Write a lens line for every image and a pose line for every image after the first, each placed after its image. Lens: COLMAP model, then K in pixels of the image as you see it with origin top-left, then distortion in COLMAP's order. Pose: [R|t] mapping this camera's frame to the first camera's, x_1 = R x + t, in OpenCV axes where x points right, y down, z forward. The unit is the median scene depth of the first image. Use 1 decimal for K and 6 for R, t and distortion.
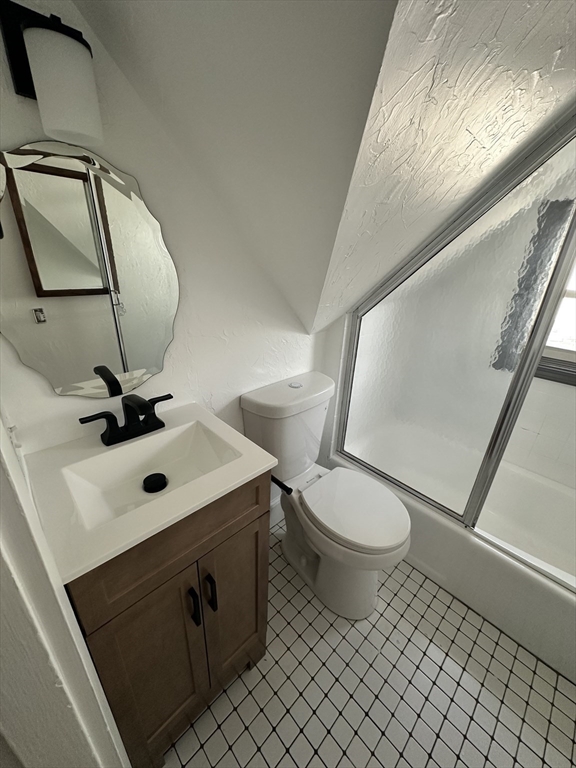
lens RADIAL K [[304.0, 0, 283.3], [0, 304.0, 381.3], [0, 0, 1]] dist [-0.018373, -0.000060]
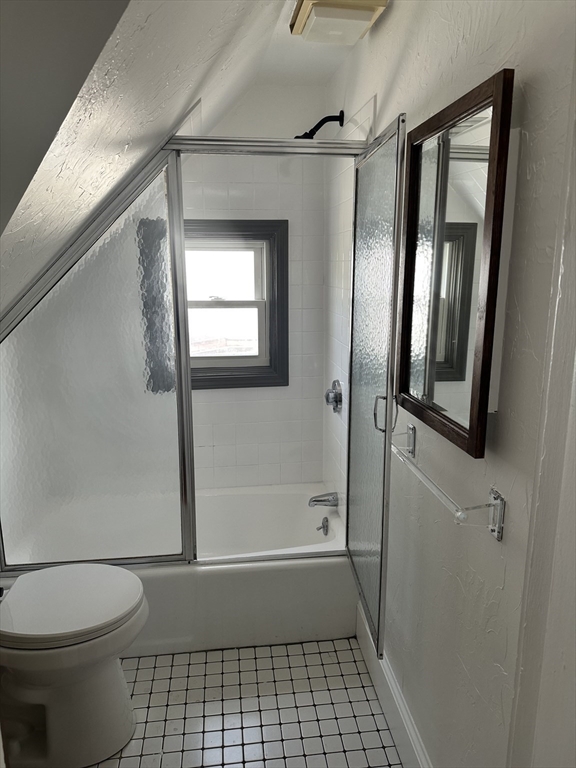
lens RADIAL K [[542.4, 0, 288.8], [0, 542.4, 386.1], [0, 0, 1]] dist [0.023391, -0.010736]
pose [[0.600146, -0.197809, 0.775046, -0.396524], [0.330829, 0.943566, -0.015354, 0.105452], [-0.728270, 0.265622, 0.631718, -0.417089]]
